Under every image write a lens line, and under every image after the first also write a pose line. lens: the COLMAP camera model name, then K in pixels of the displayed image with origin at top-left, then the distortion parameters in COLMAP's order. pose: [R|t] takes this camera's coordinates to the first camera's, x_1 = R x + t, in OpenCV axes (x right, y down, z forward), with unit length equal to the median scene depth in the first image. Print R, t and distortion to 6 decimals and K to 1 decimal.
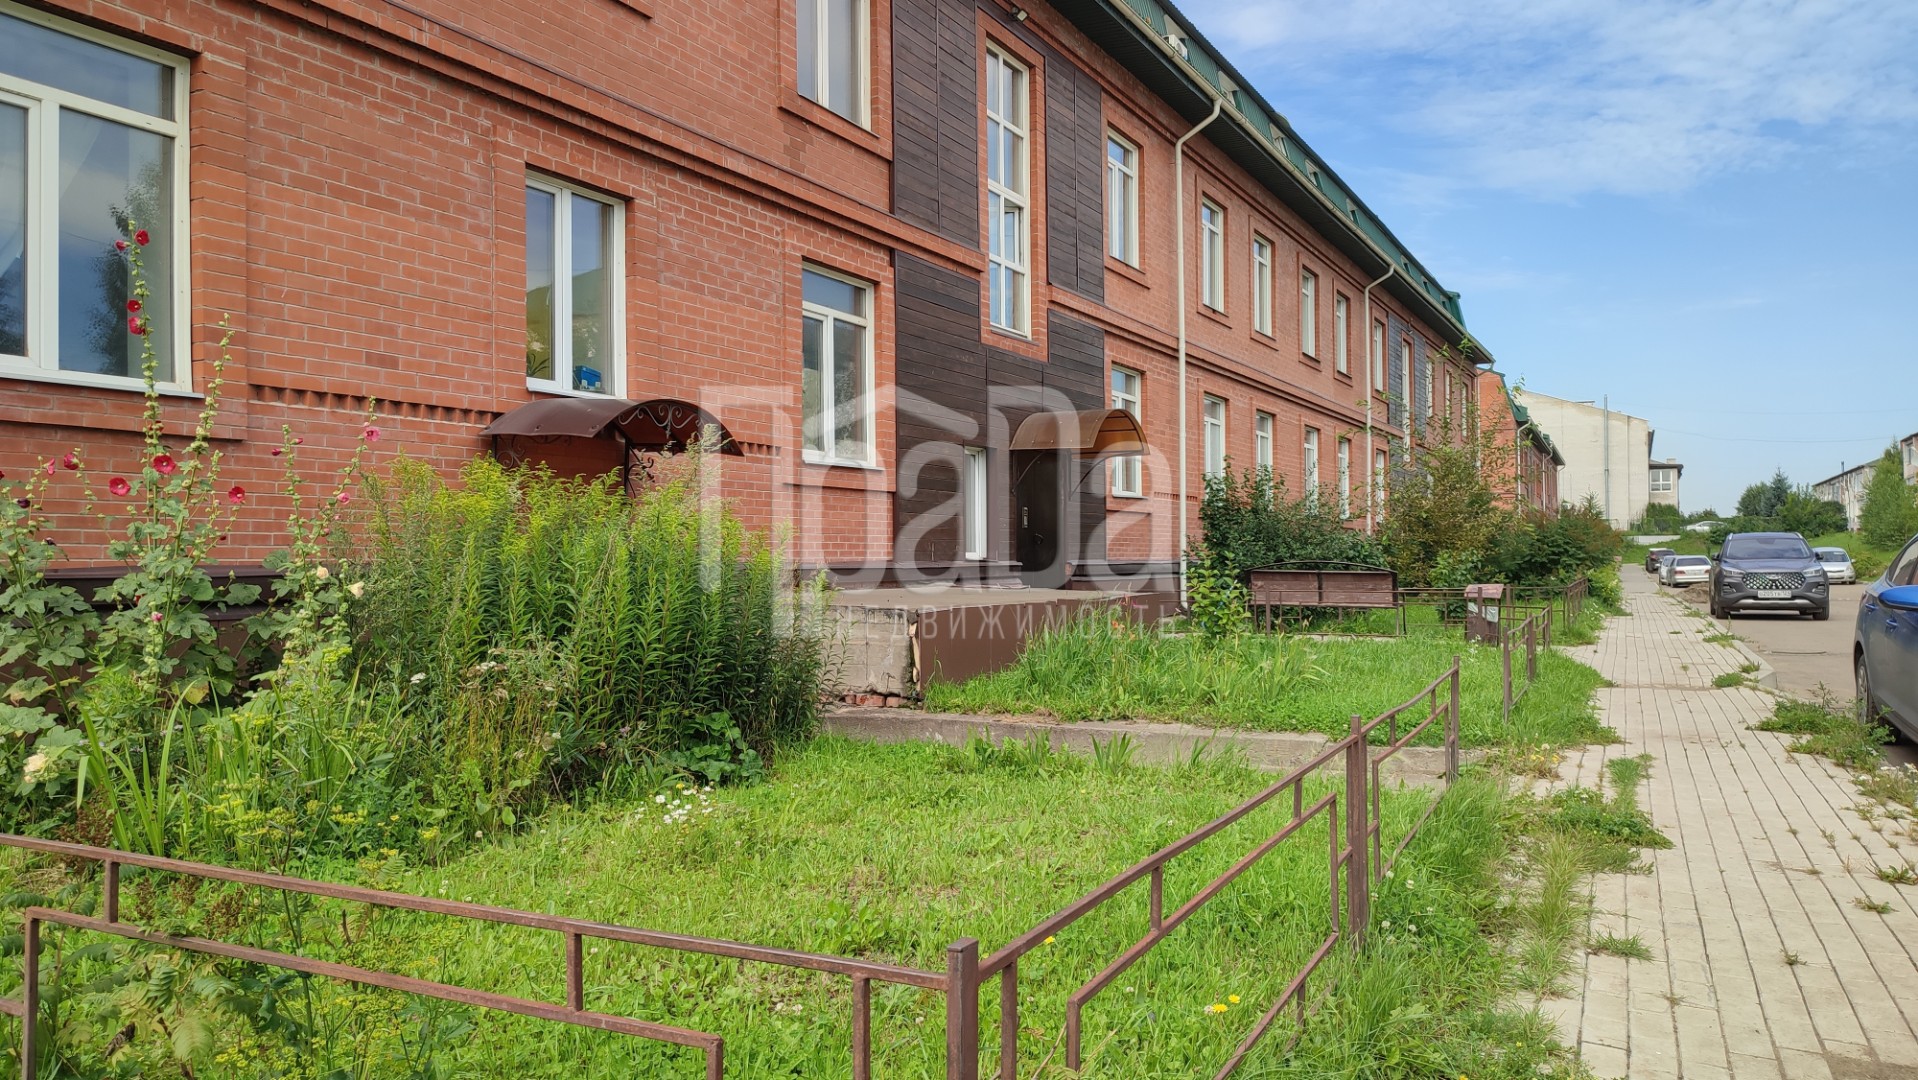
lens RADIAL K [[1364.9, 0, 957.9], [0, 1364.9, 533.3], [0, 0, 1]] dist [0.009888, -0.002573]
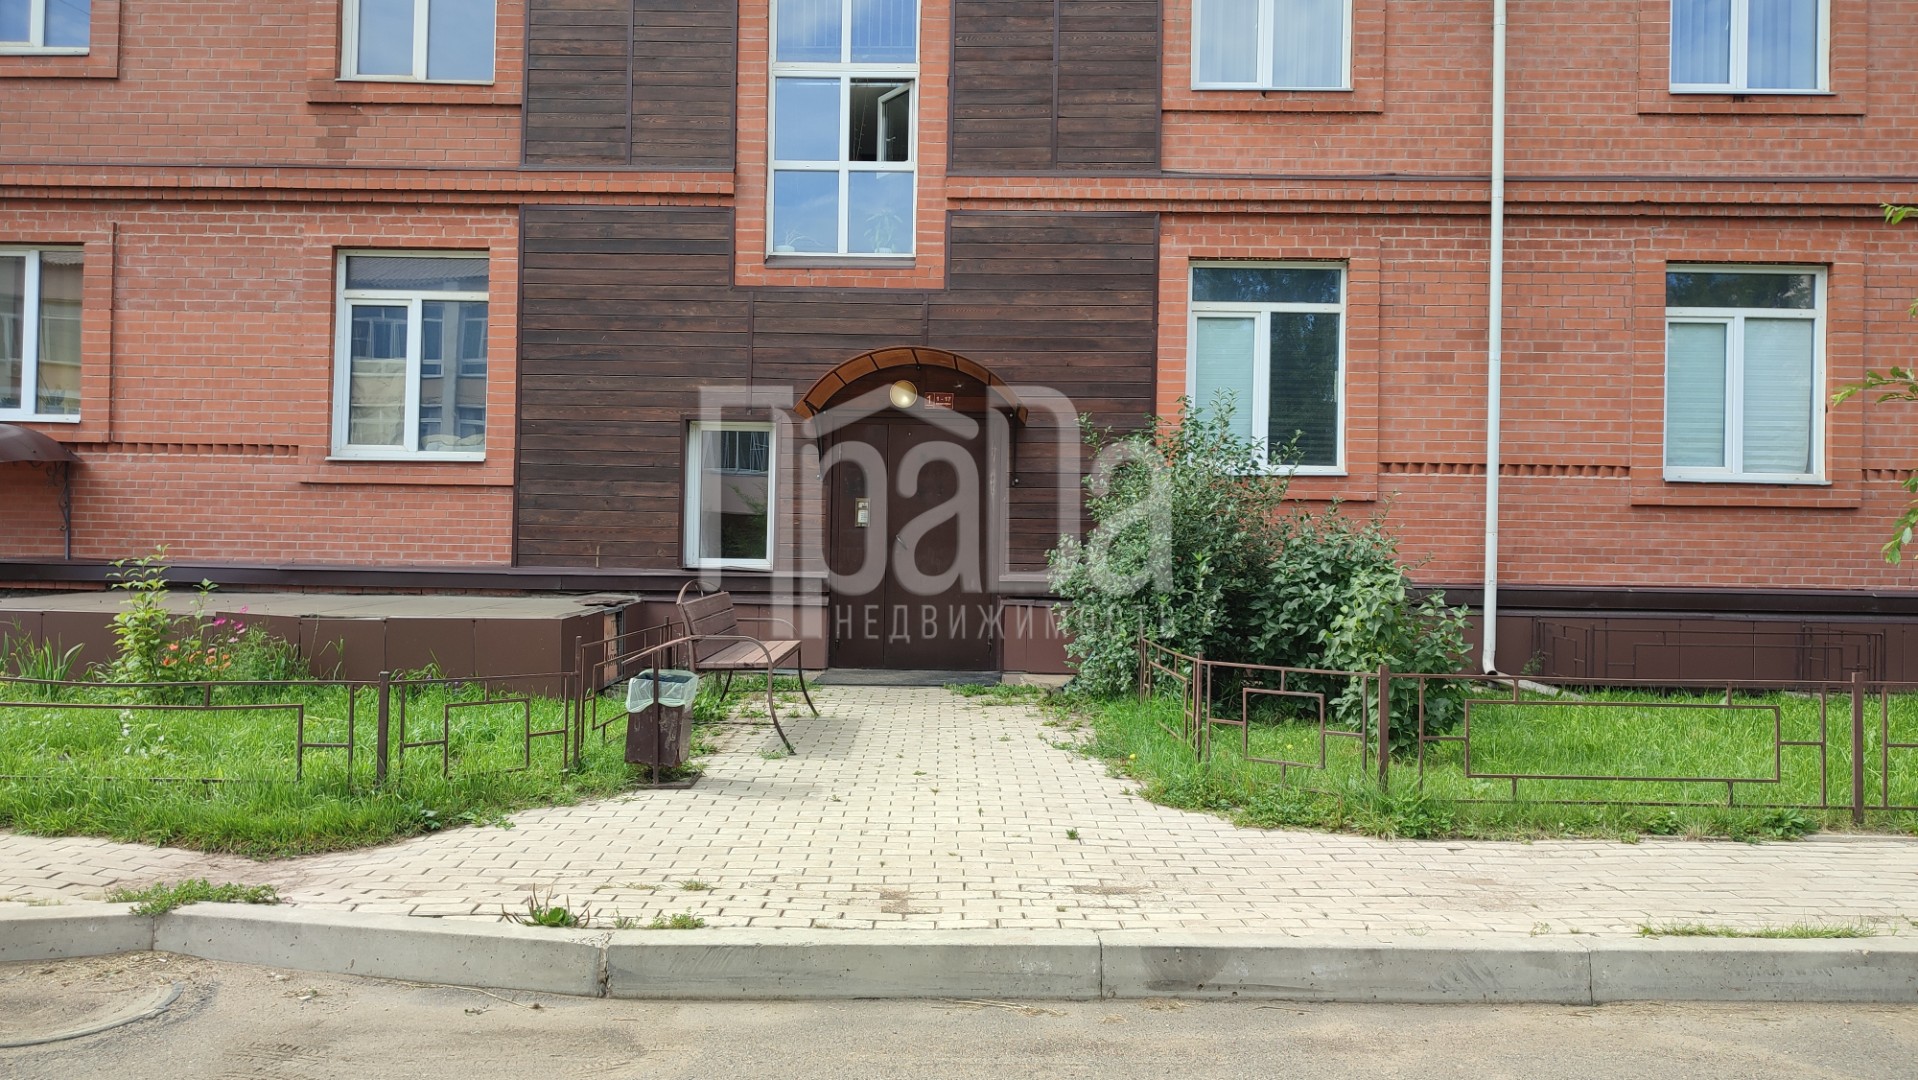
lens RADIAL K [[1364.9, 0, 958.4], [0, 1364.9, 553.2], [0, 0, 1]] dist [0.009888, -0.002573]
pose [[0.459422, -0.006268, -0.888196, 0.962108], [-0.001290, 0.999969, -0.007724, 0.021585], [0.888217, 0.004694, 0.459400, 0.960811]]
